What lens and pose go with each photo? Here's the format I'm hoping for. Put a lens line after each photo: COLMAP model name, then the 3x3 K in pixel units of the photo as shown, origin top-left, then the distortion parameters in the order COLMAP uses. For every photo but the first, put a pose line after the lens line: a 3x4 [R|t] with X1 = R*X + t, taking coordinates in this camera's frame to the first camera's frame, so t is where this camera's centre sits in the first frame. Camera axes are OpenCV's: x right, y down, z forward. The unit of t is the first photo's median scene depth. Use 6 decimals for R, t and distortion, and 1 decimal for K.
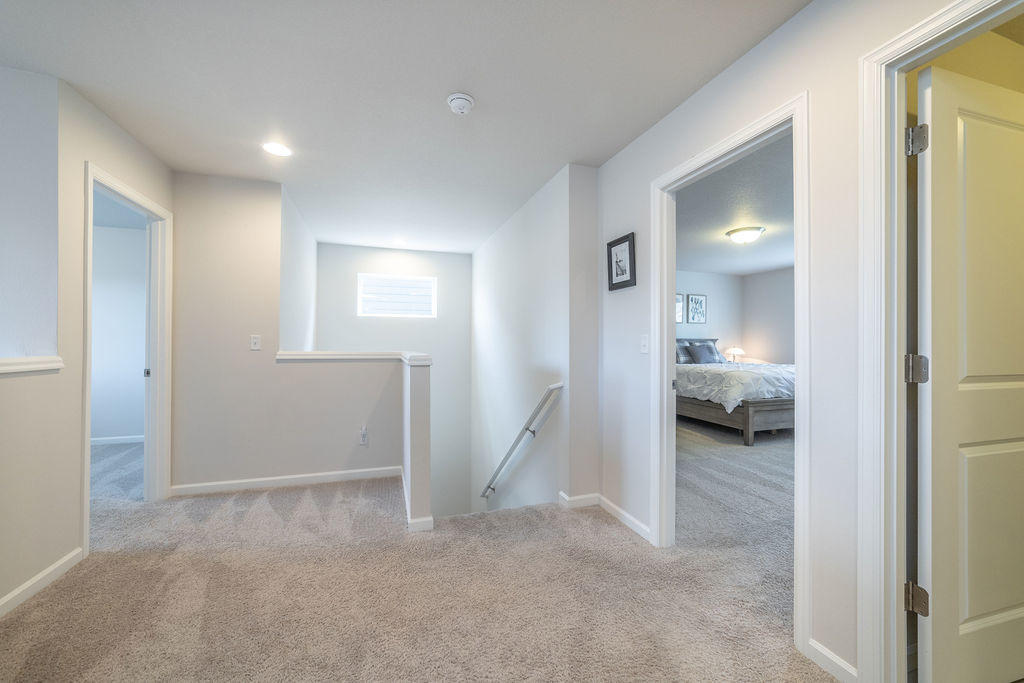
lens RADIAL K [[411.4, 0, 503.3], [0, 411.4, 339.5], [0, 0, 1]] dist [-0.001696, 0.000650]
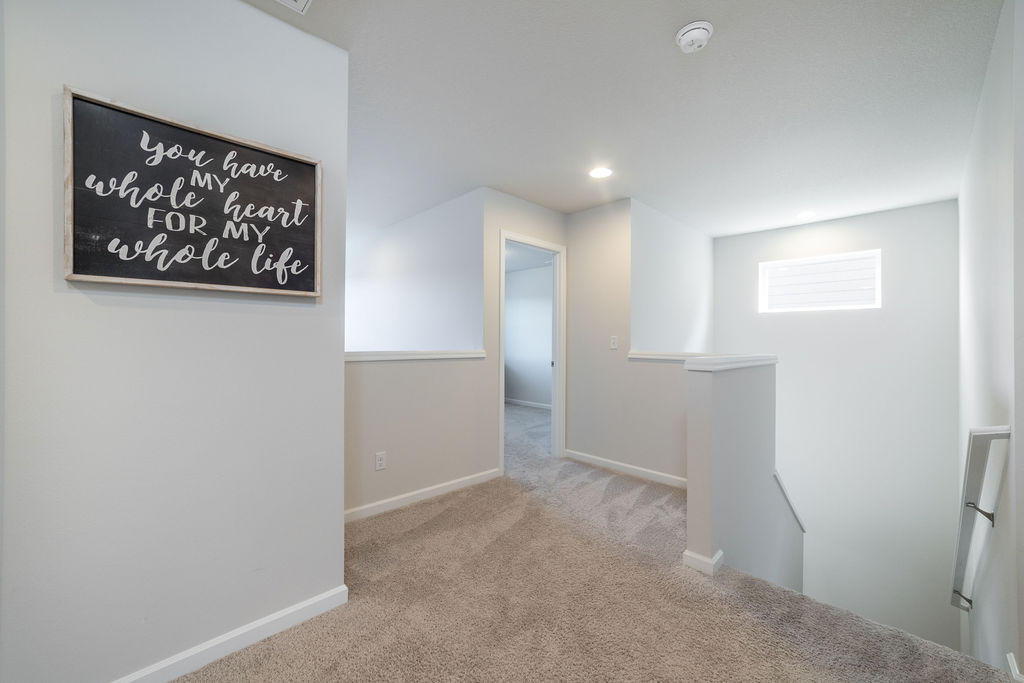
lens RADIAL K [[411.4, 0, 502.6], [0, 411.4, 338.7], [0, 0, 1]] dist [-0.001696, 0.000650]
pose [[0.415784, -0.004592, -0.909452, 0.347869], [0.000608, 0.999988, -0.004772, 0.001961], [0.909463, 0.001431, 0.415782, 0.262530]]
